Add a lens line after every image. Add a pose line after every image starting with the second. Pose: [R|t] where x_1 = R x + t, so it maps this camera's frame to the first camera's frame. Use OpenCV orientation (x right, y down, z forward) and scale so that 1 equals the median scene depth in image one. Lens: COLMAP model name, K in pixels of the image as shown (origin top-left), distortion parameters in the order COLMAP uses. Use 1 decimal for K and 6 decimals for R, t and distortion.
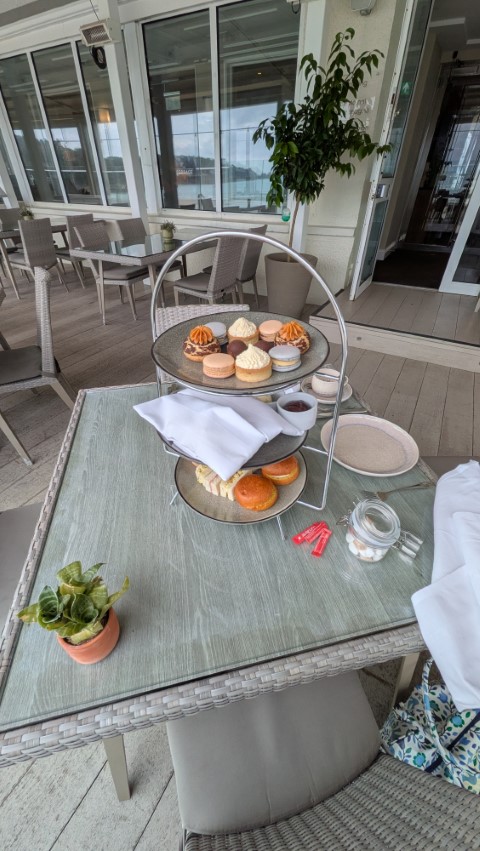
lens RADIAL K [[331.5, 0, 238.2], [0, 331.5, 425.2], [0, 0, 1]] dist [-0.002149, -0.000180]
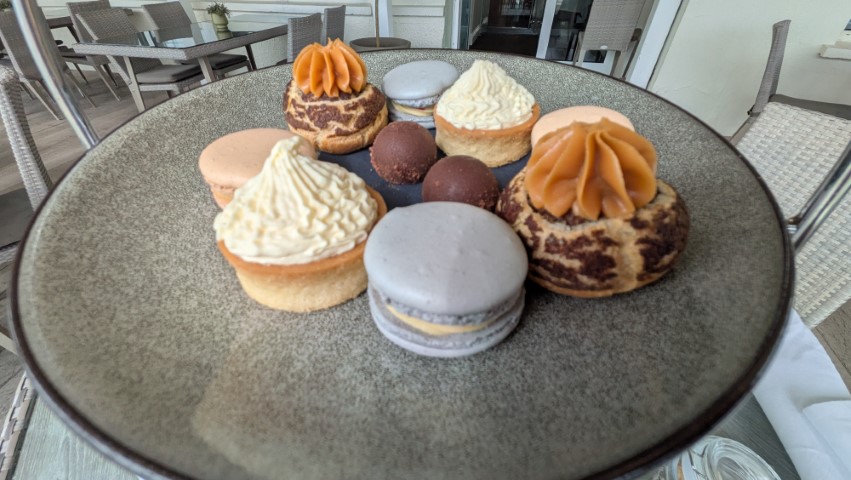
lens RADIAL K [[331.5, 0, 426.6], [0, 331.5, 242.6], [0, 0, 1]] dist [-0.002149, -0.000180]
pose [[0.958821, -0.180085, 0.219616, -0.009777], [0.169339, 0.983280, 0.066972, -0.025472], [-0.228005, -0.027024, 0.973285, 0.107299]]
